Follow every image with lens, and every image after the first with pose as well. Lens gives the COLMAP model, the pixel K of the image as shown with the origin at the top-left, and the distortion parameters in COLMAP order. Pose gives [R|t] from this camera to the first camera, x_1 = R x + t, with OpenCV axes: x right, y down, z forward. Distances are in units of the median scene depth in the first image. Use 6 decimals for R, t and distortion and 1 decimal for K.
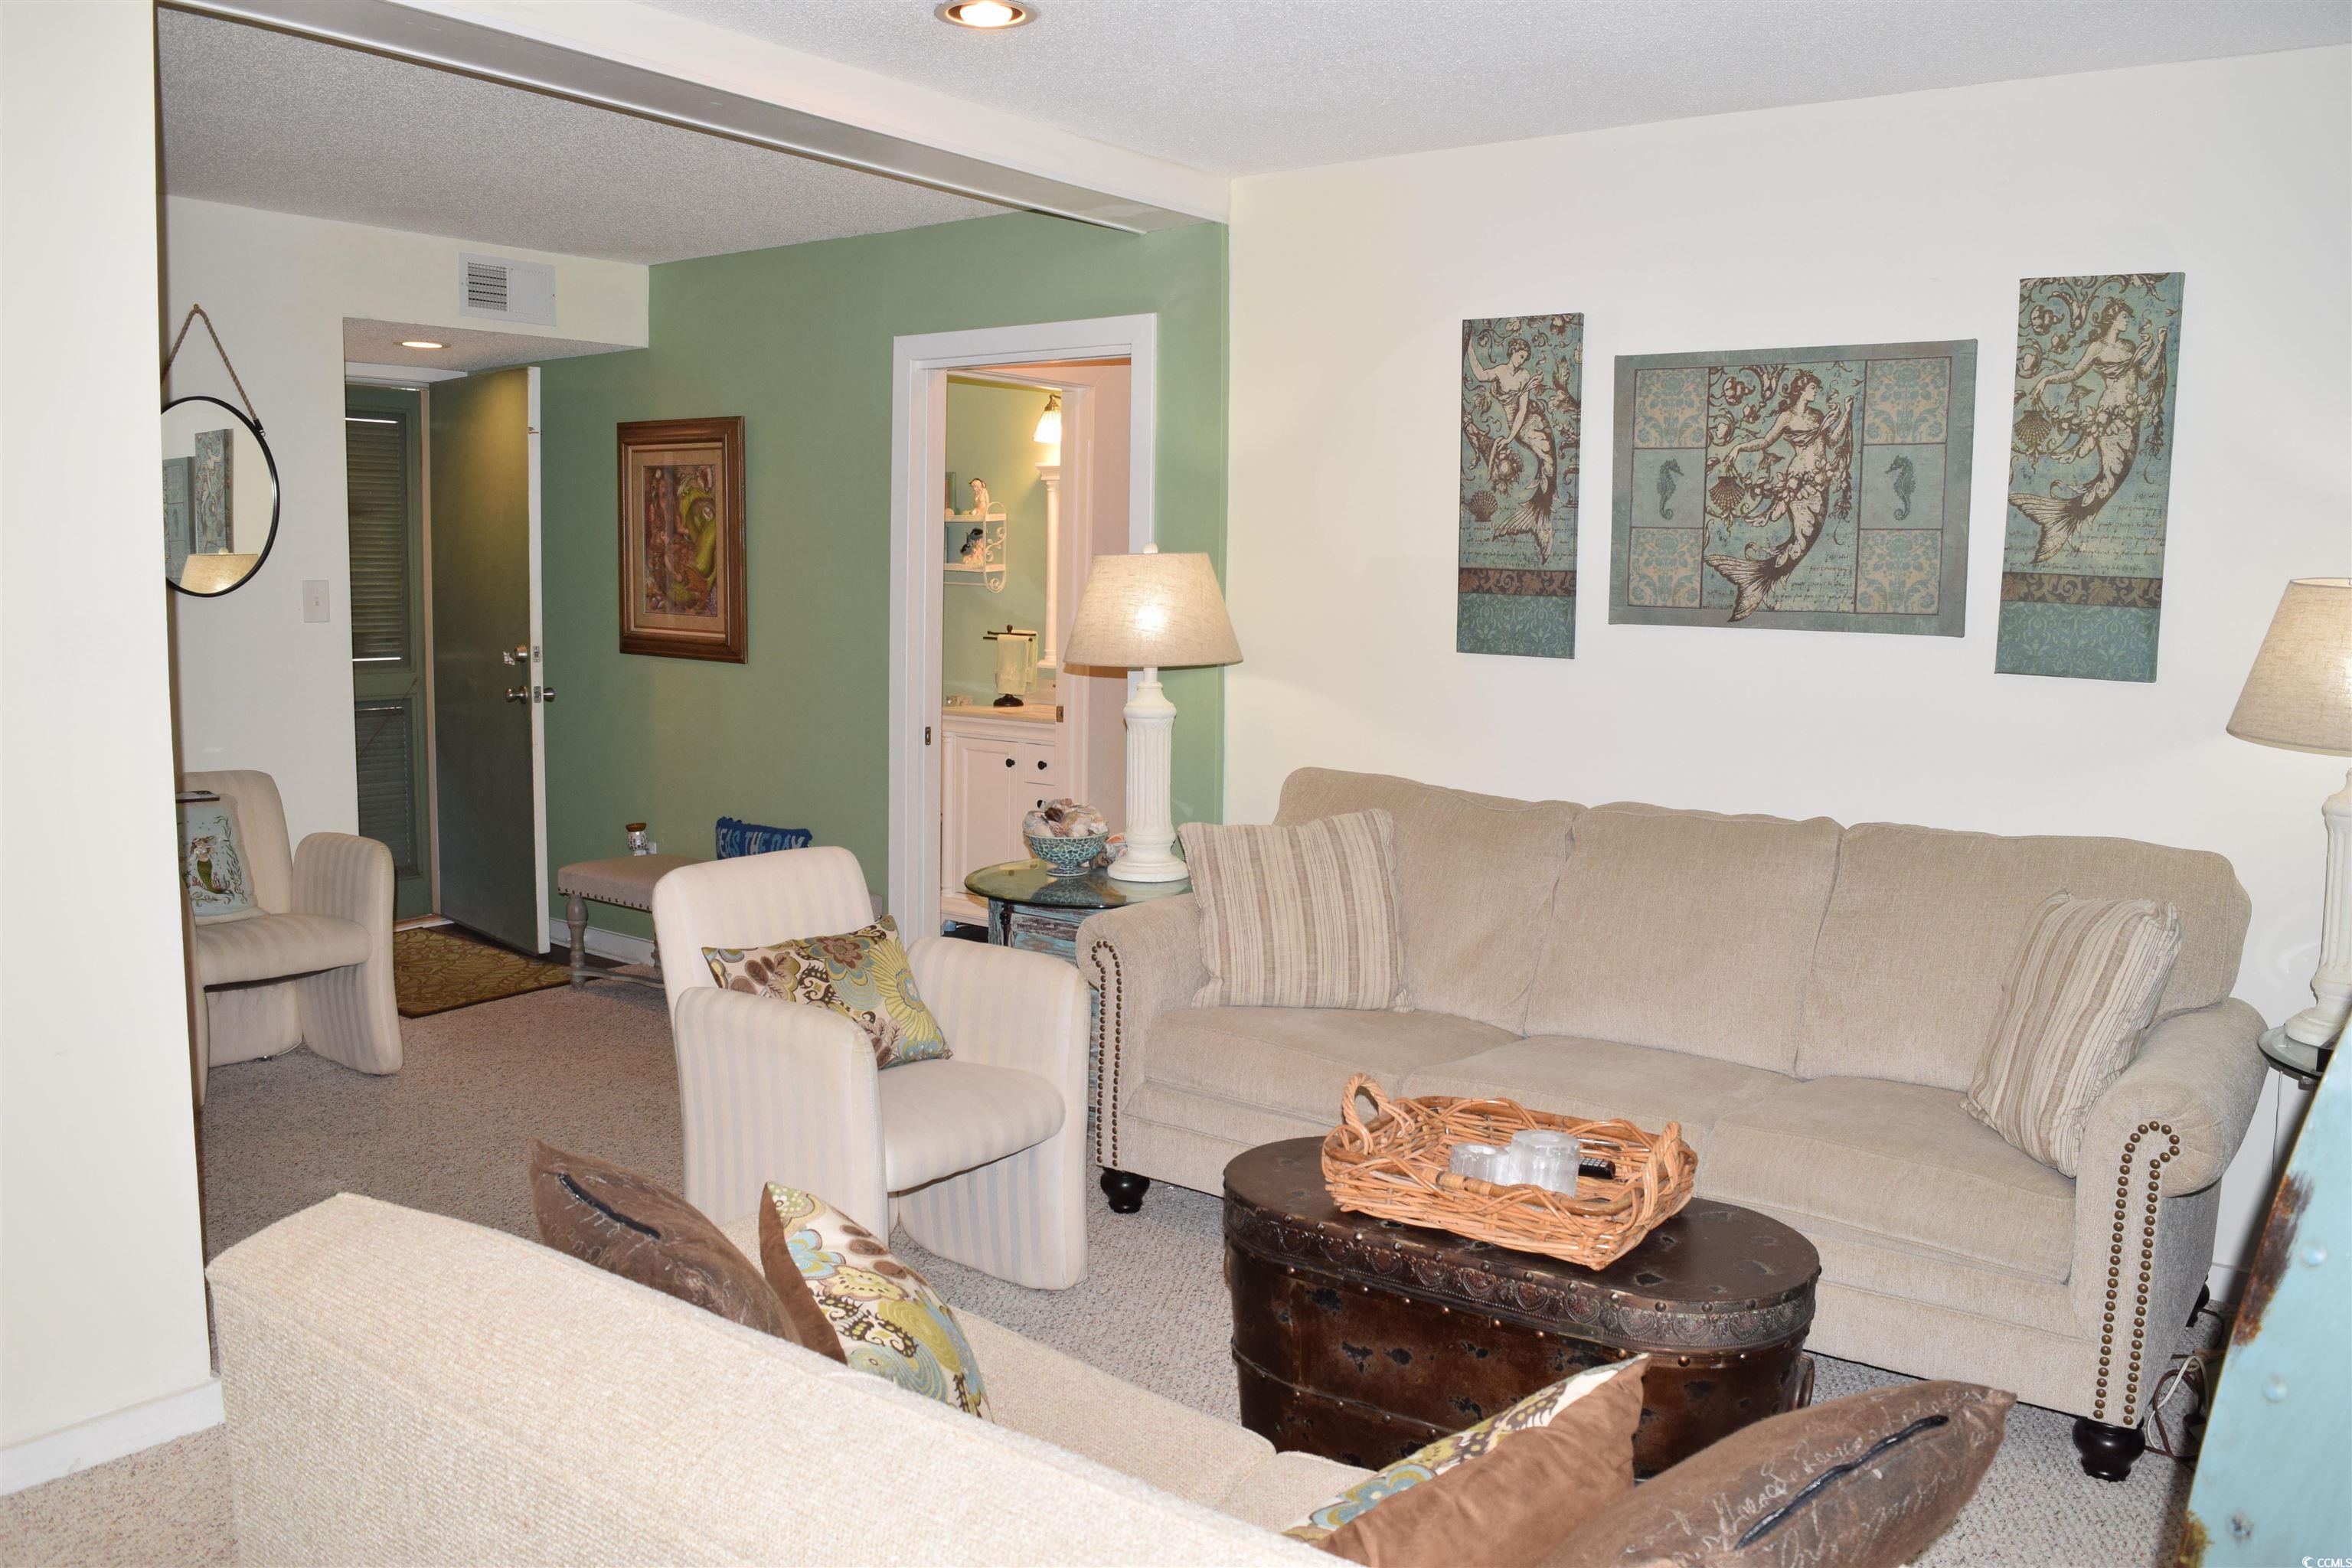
lens RADIAL K [[1858.4, 0, 1183.4], [0, 1858.4, 753.0], [0, 0, 1]] dist [-0.080606, 0.010812]
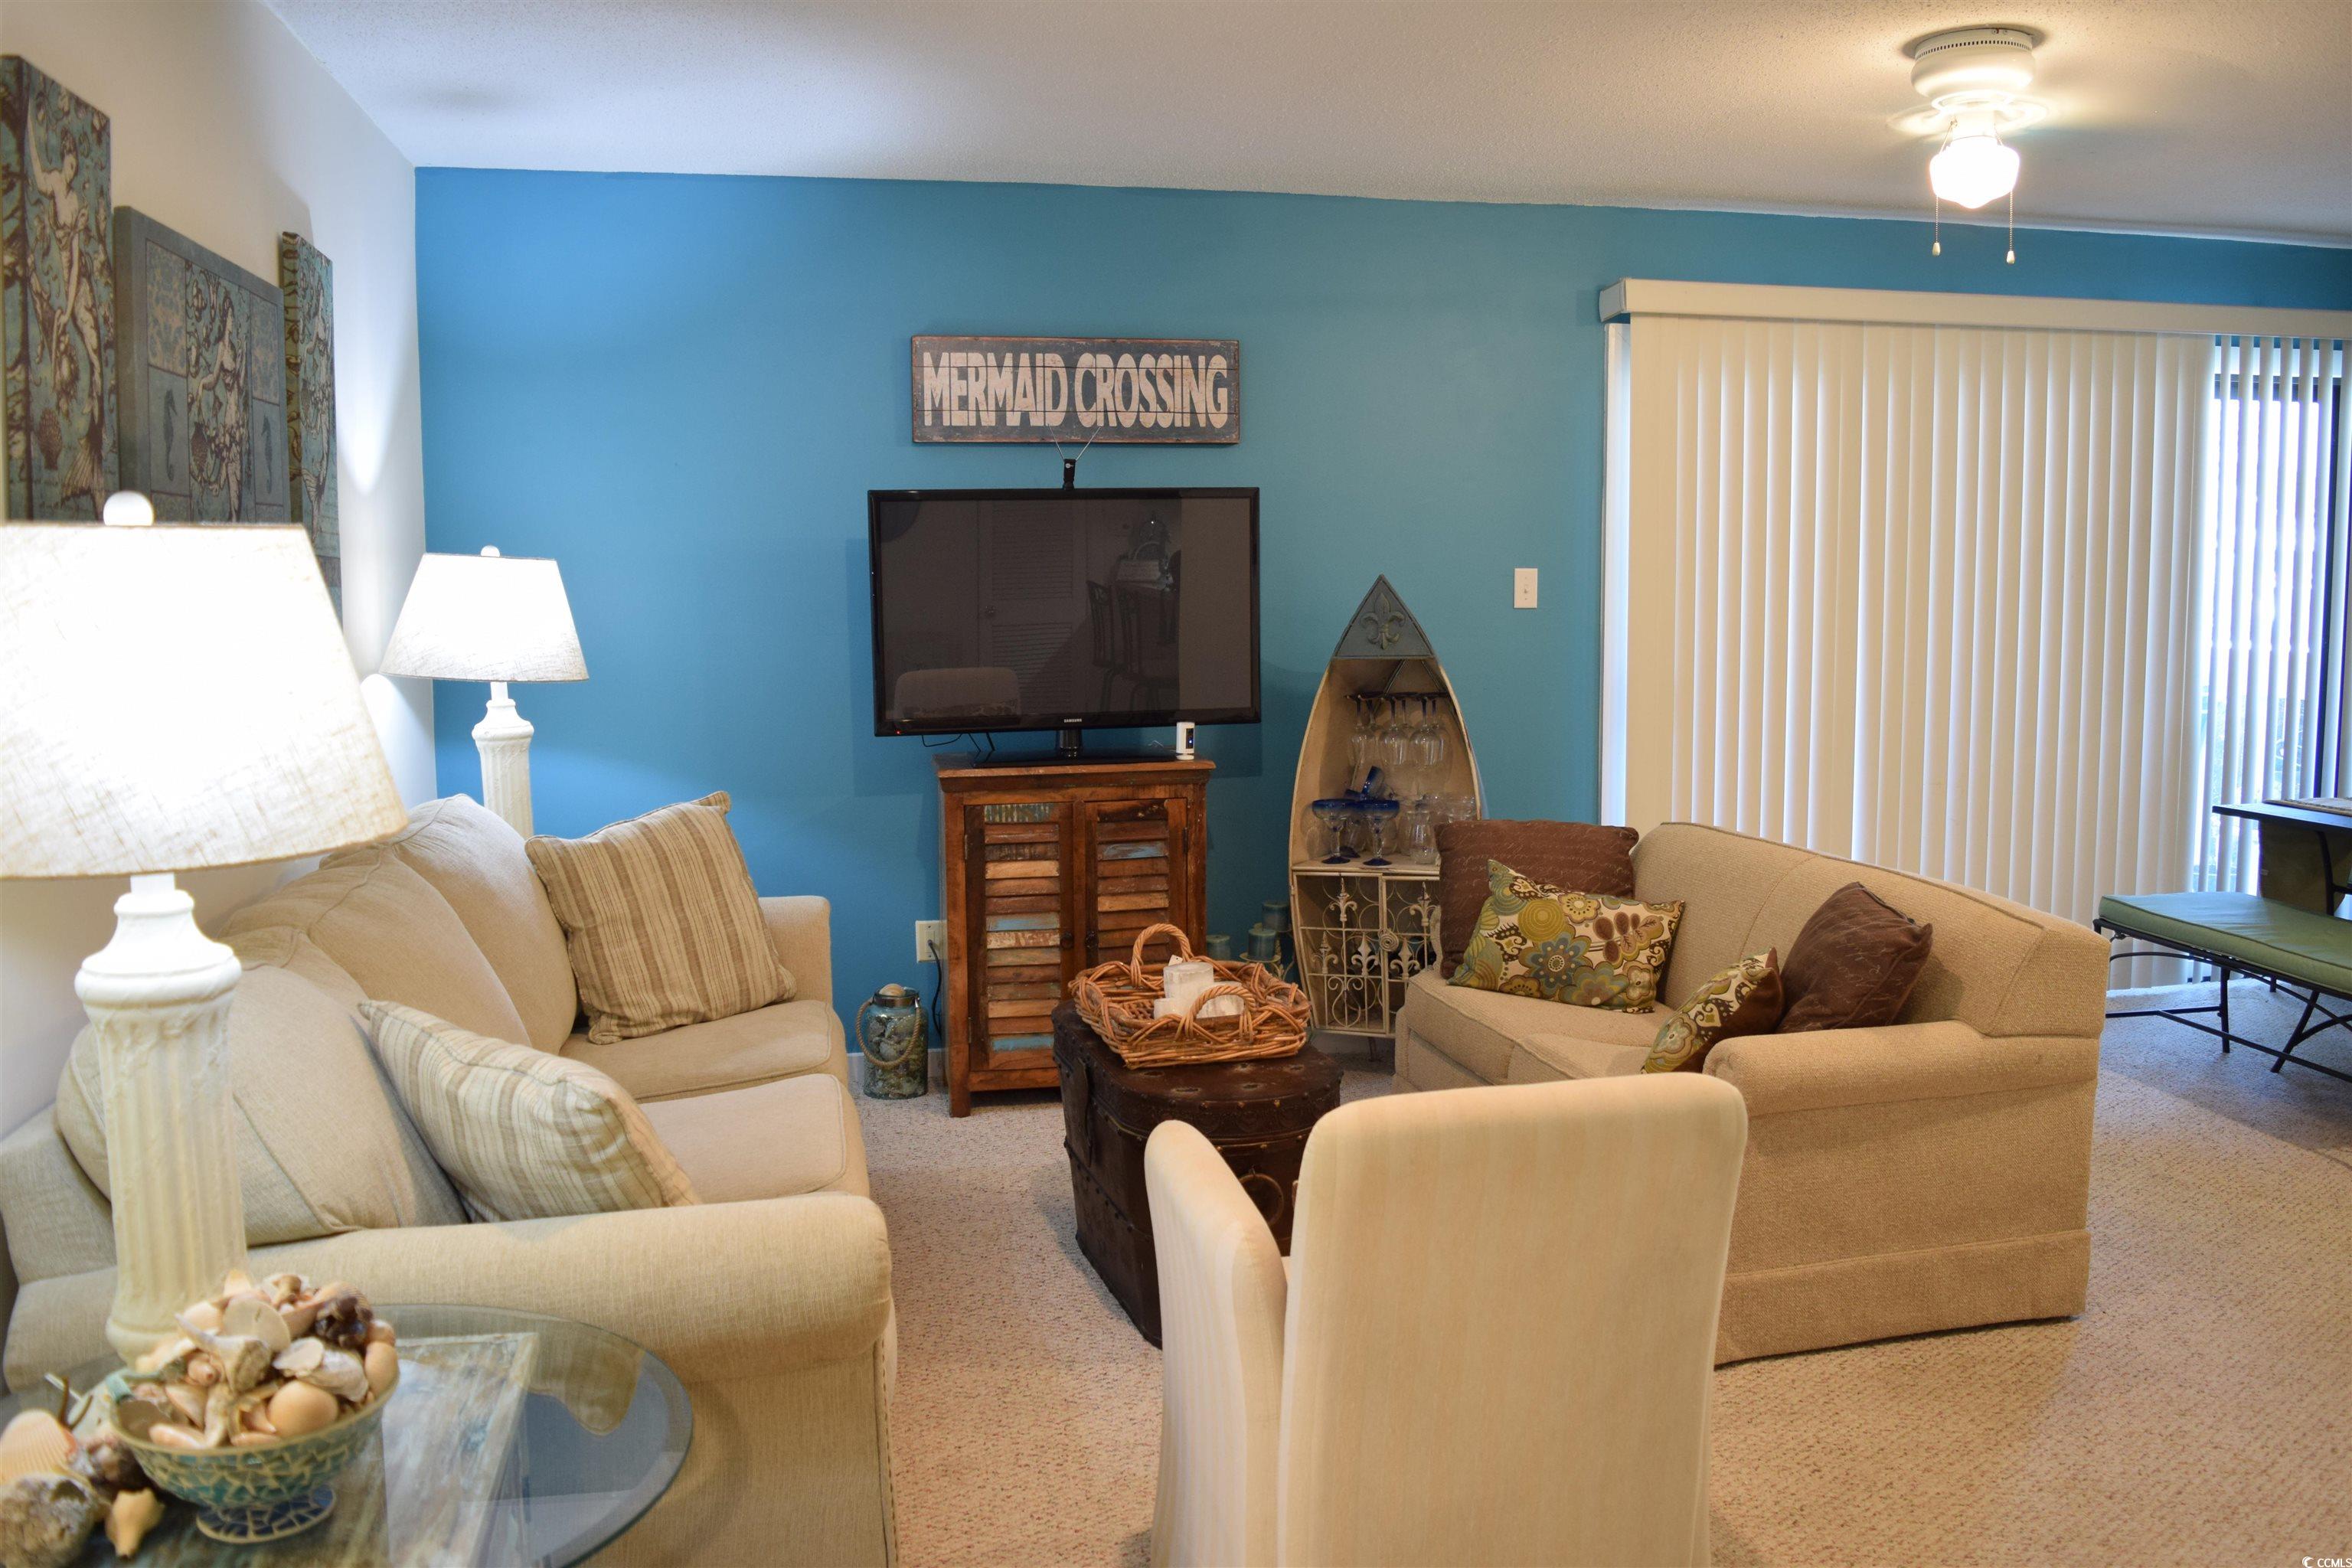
lens RADIAL K [[1858.4, 0, 1183.4], [0, 1858.4, 753.0], [0, 0, 1]] dist [-0.080606, 0.010812]
pose [[-0.756211, -0.077238, 0.649754, -0.437947], [0.063368, 0.979696, 0.190209, -0.134923], [-0.651253, 0.185012, -0.735962, 1.285949]]
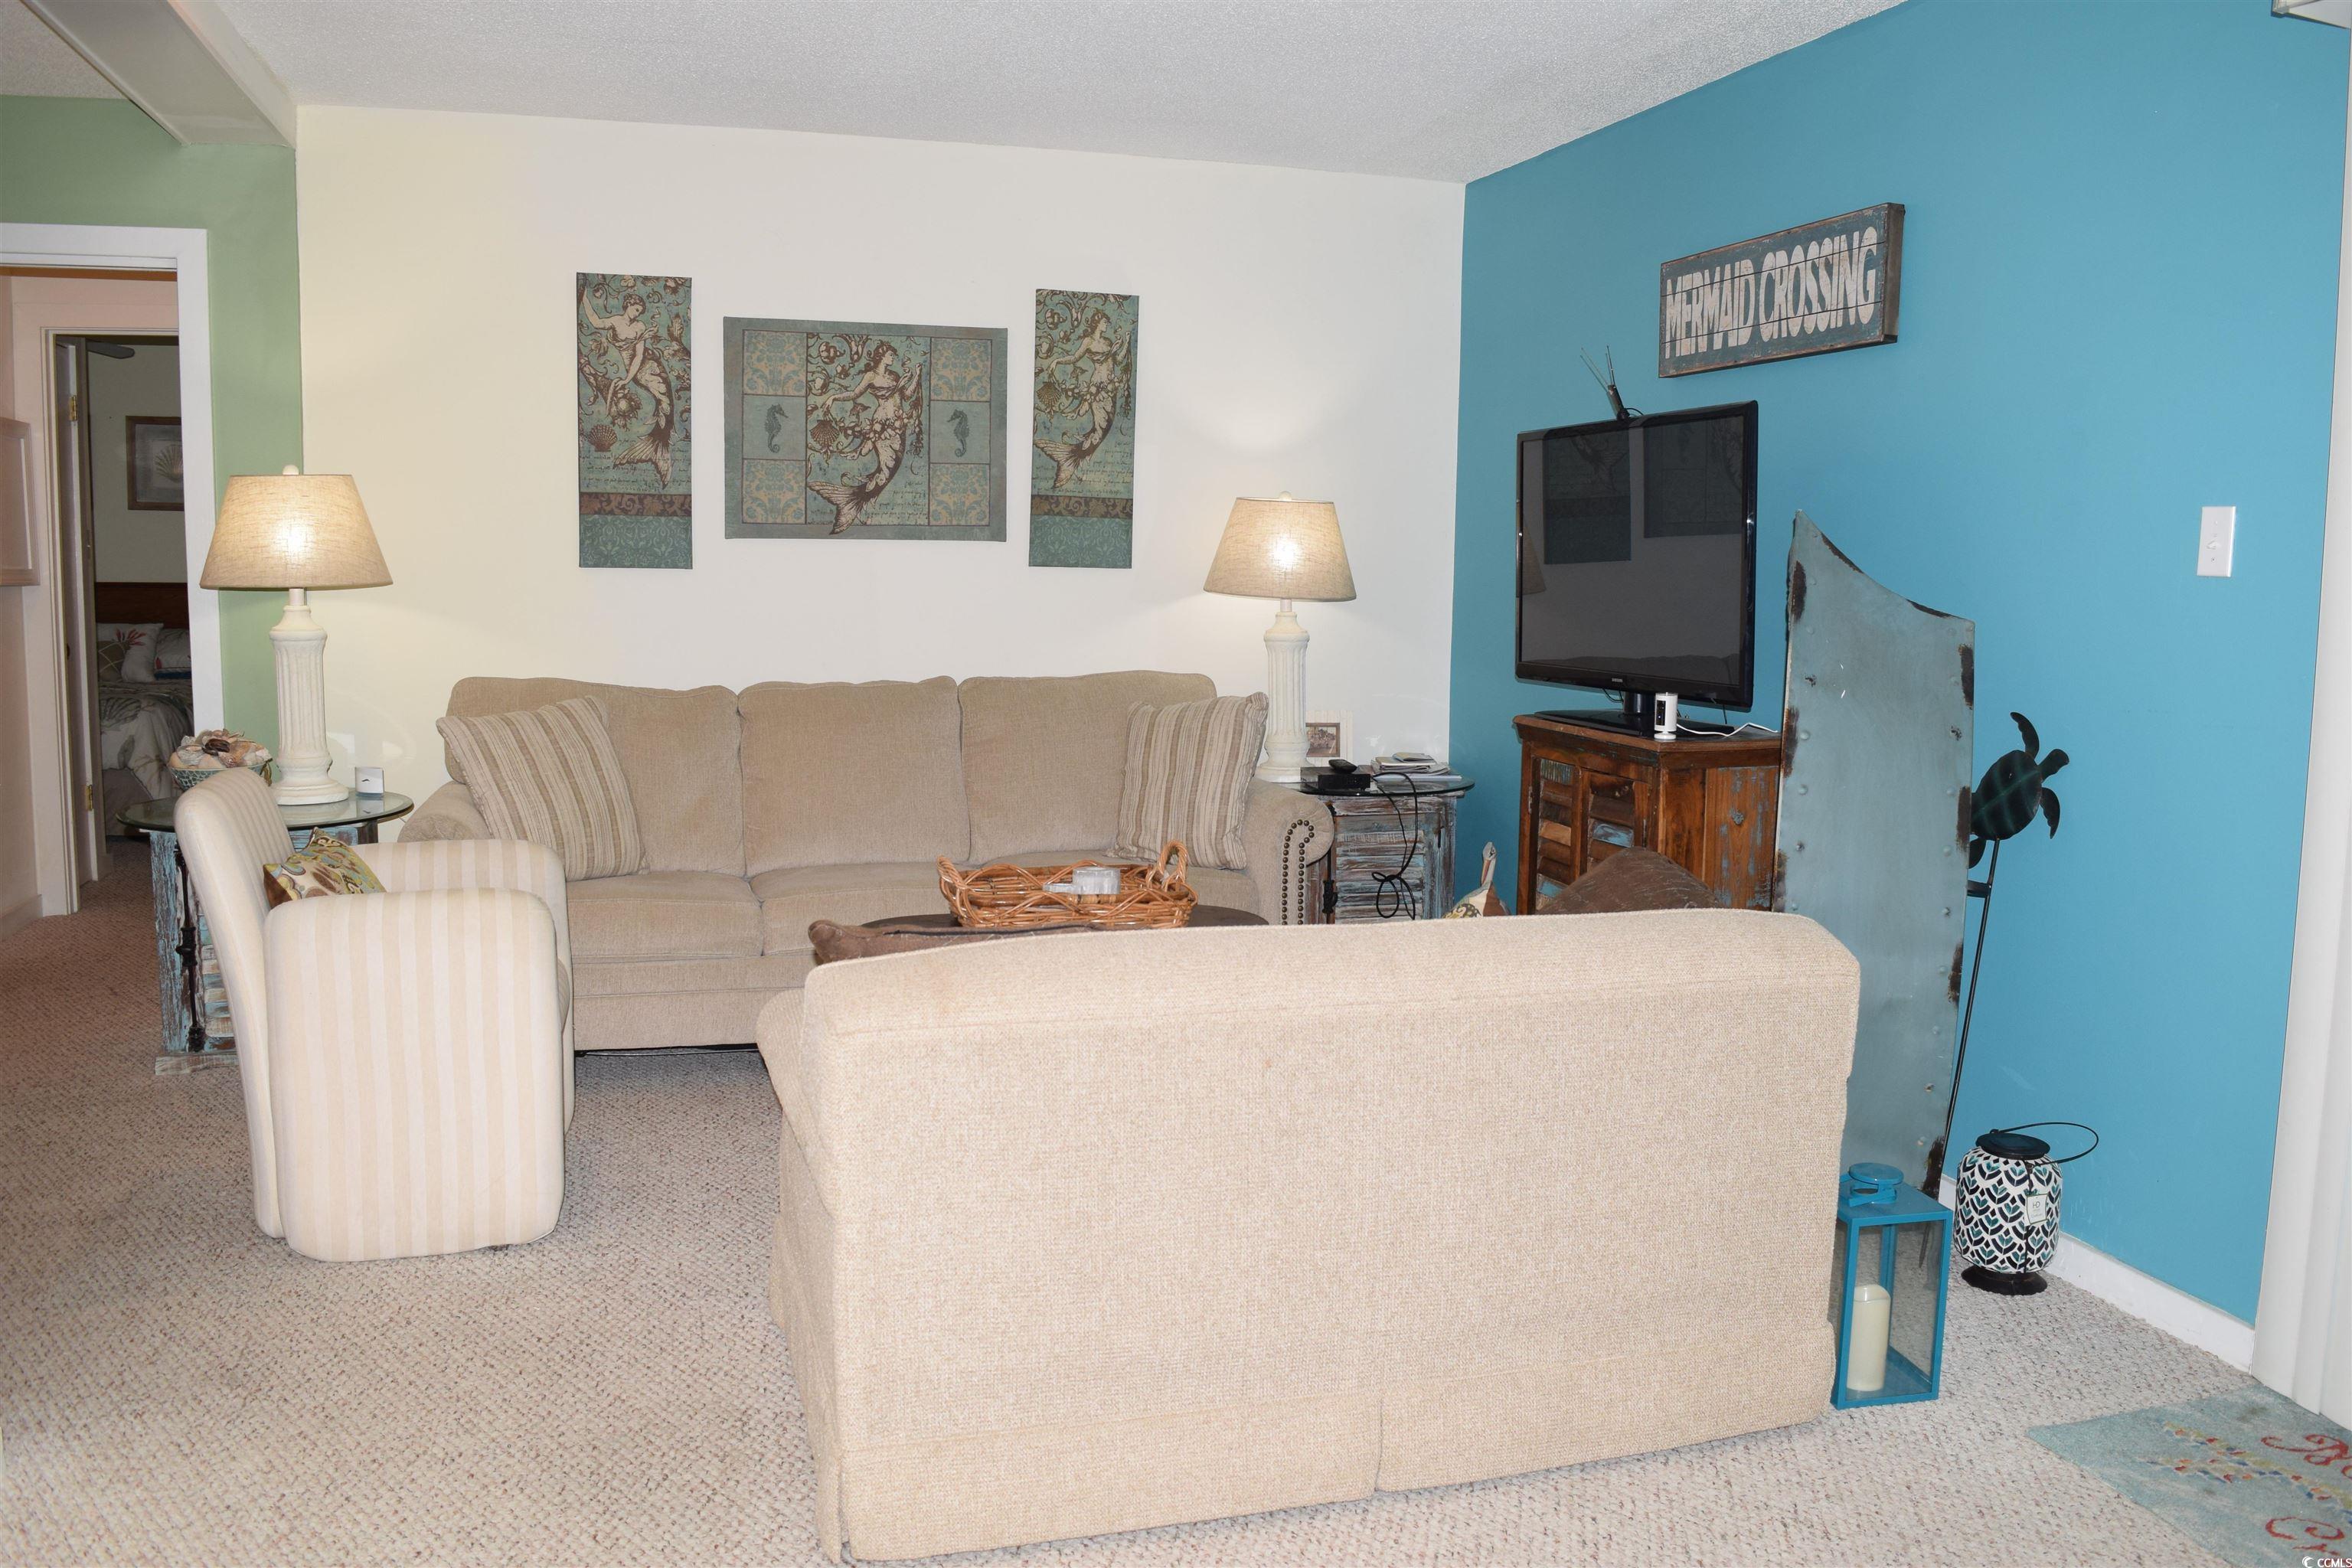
lens RADIAL K [[1858.4, 0, 1183.4], [0, 1858.4, 753.0], [0, 0, 1]] dist [-0.080606, 0.010812]
pose [[0.600058, -0.092529, 0.794587, -0.593199], [0.078125, 0.995318, 0.056905, 0.025692], [-0.796132, 0.027931, 0.604478, 0.037207]]
